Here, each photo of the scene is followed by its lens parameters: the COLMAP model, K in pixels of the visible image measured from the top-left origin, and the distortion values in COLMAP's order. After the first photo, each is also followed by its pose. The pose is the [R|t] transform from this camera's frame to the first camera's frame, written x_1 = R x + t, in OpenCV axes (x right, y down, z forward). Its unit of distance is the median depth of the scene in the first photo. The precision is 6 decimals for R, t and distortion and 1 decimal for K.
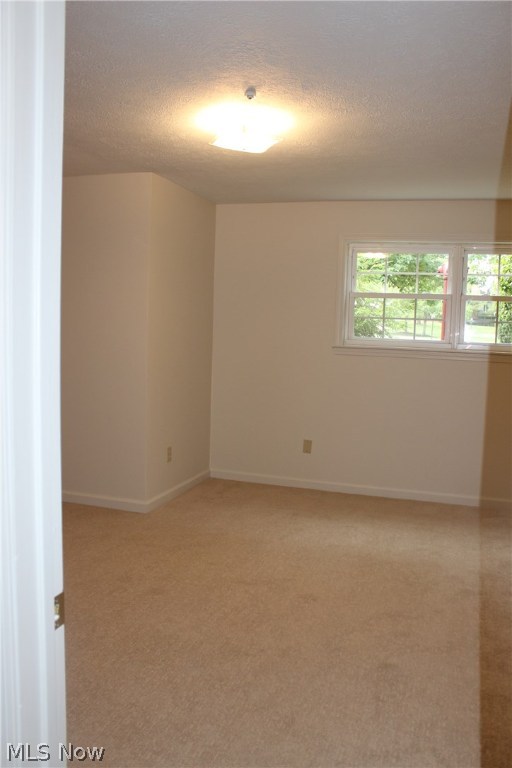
lens RADIAL K [[648.2, 0, 254.1], [0, 648.2, 383.7], [0, 0, 1]] dist [-0.157524, 0.135970]
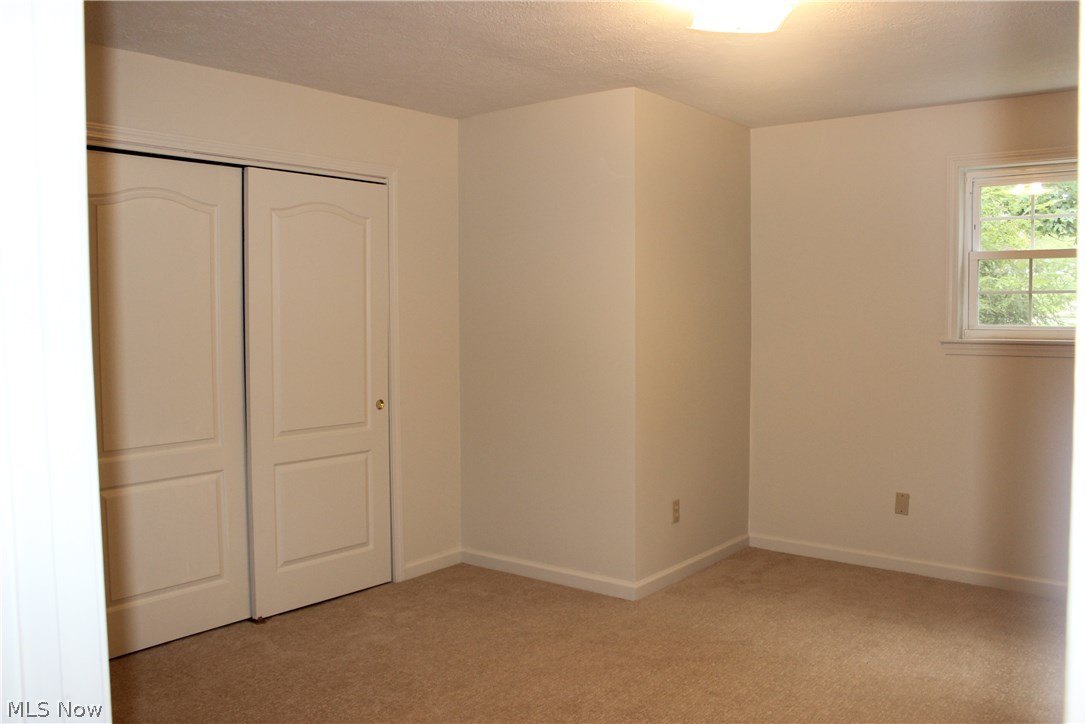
lens RADIAL K [[916.5, 0, 538.2], [0, 916.5, 356.3], [0, 0, 1]] dist [-0.157524, 0.135970]
pose [[0.937438, -0.017484, -0.347713, 0.061811], [0.001920, 0.998983, -0.045057, -0.006688], [0.348147, 0.041570, 0.936518, 0.080554]]
